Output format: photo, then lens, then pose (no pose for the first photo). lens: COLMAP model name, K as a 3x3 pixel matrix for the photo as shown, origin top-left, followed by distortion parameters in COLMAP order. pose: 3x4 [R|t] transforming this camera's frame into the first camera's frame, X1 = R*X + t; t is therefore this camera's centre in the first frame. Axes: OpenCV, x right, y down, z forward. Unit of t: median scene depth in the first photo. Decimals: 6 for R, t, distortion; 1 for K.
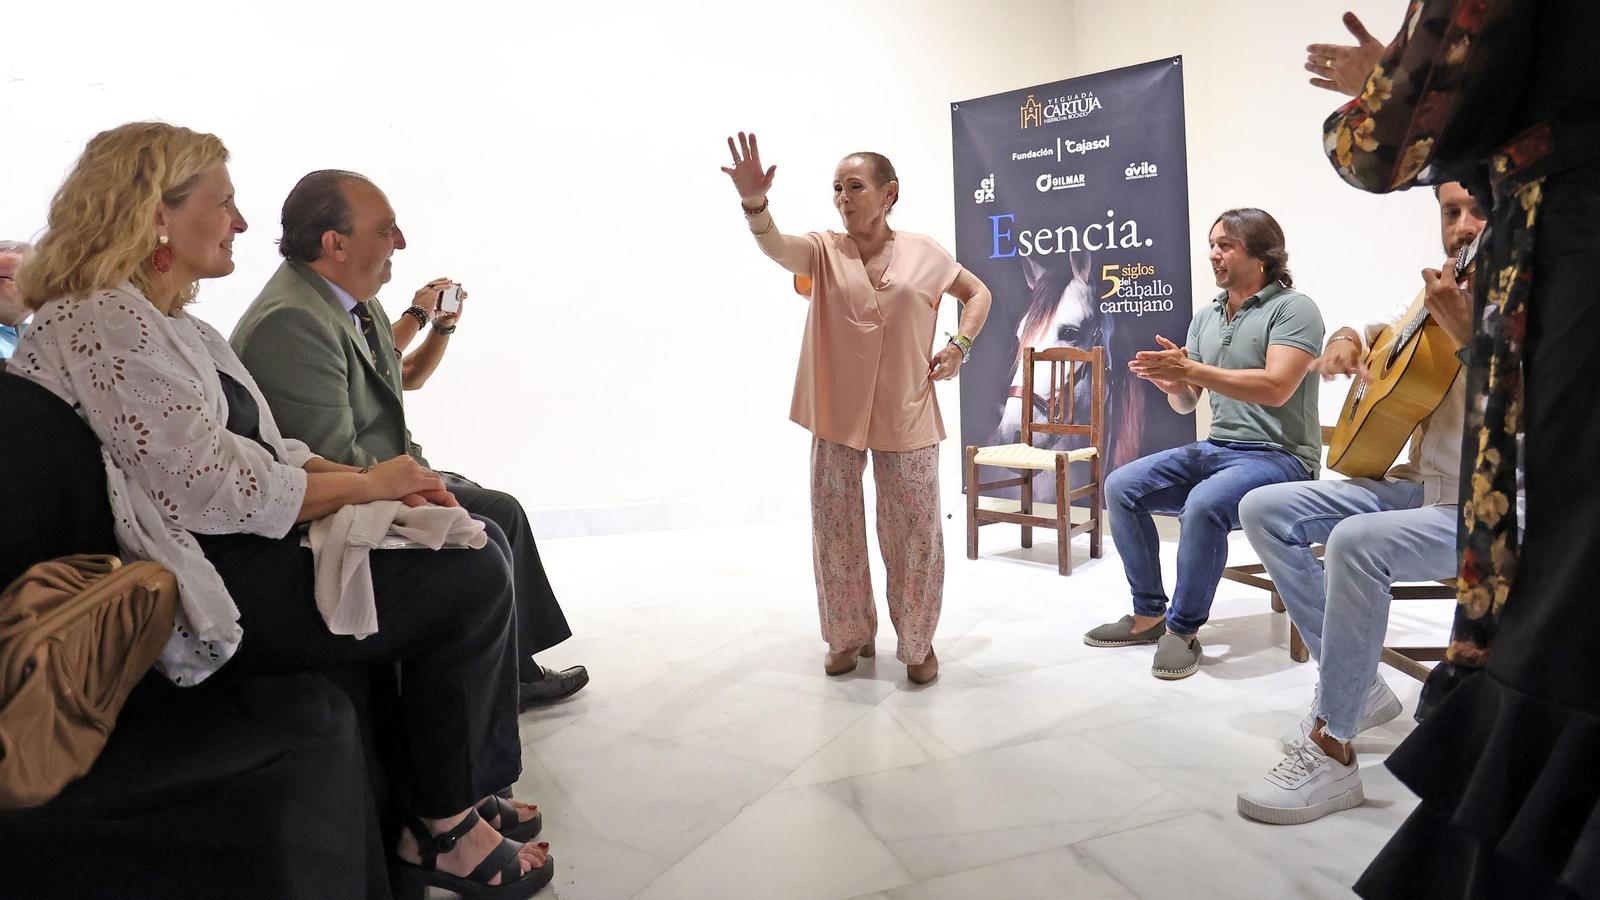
lens RADIAL K [[967.8, 0, 818.1], [0, 967.8, 313.0], [0, 0, 1]] dist [-0.006510, 0.013705]
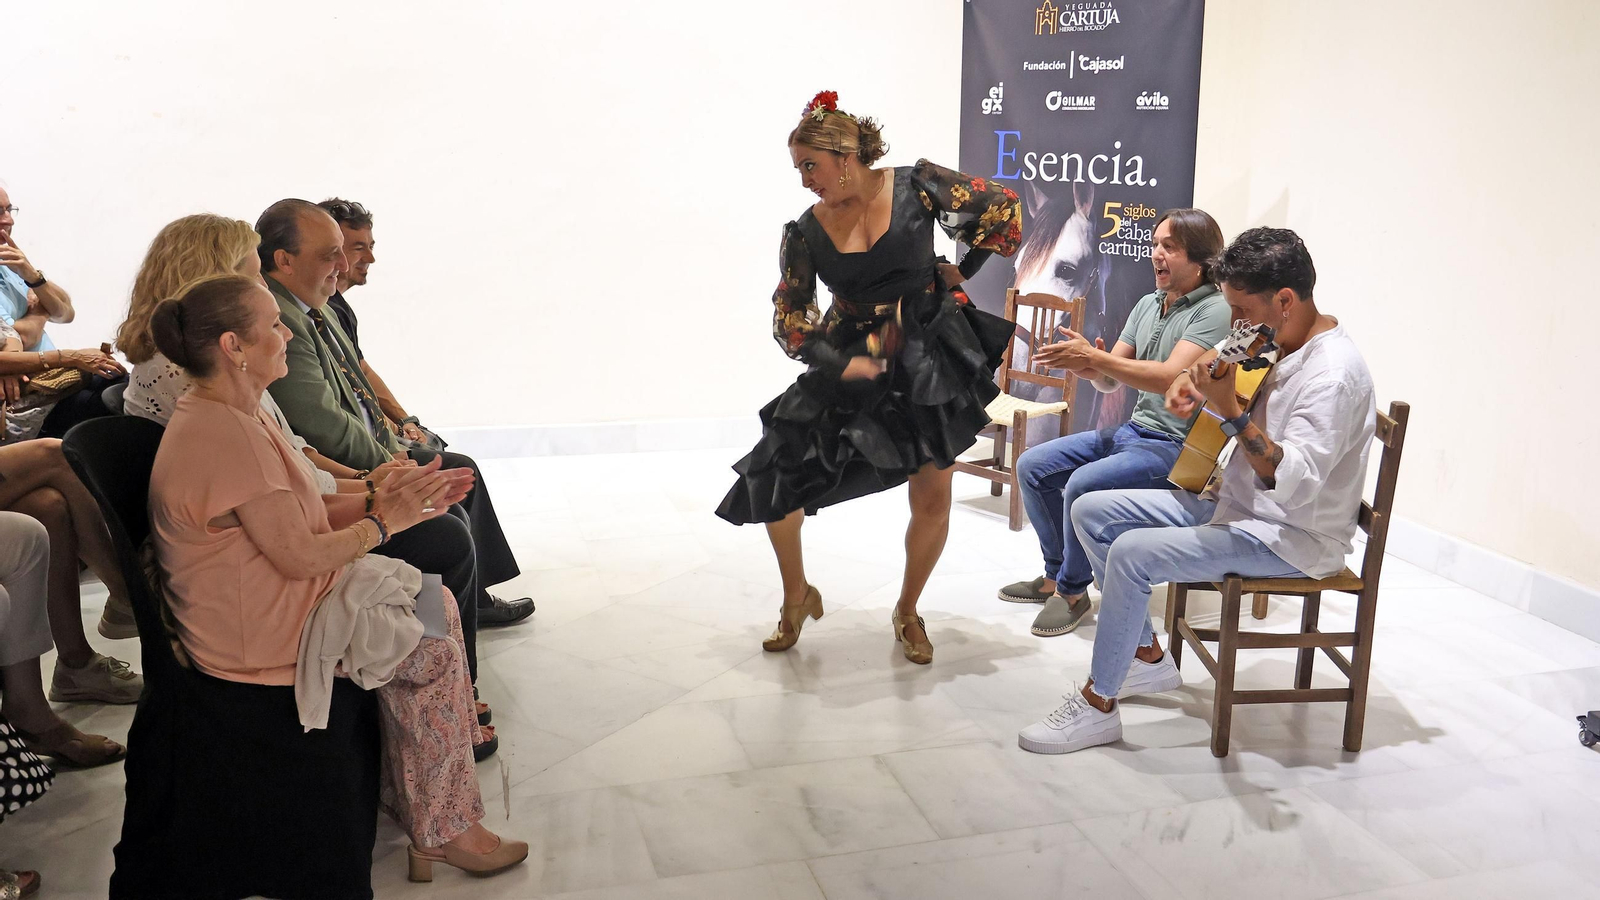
lens RADIAL K [[1341.1, 0, 796.7], [0, 1341.1, 354.9], [0, 0, 1]] dist [0.029558, 0.014088]
pose [[0.996186, 0.049089, -0.072143, 0.102770], [-0.034512, 0.980993, 0.190948, -0.139521], [0.080145, -0.187730, 0.978946, -0.293187]]
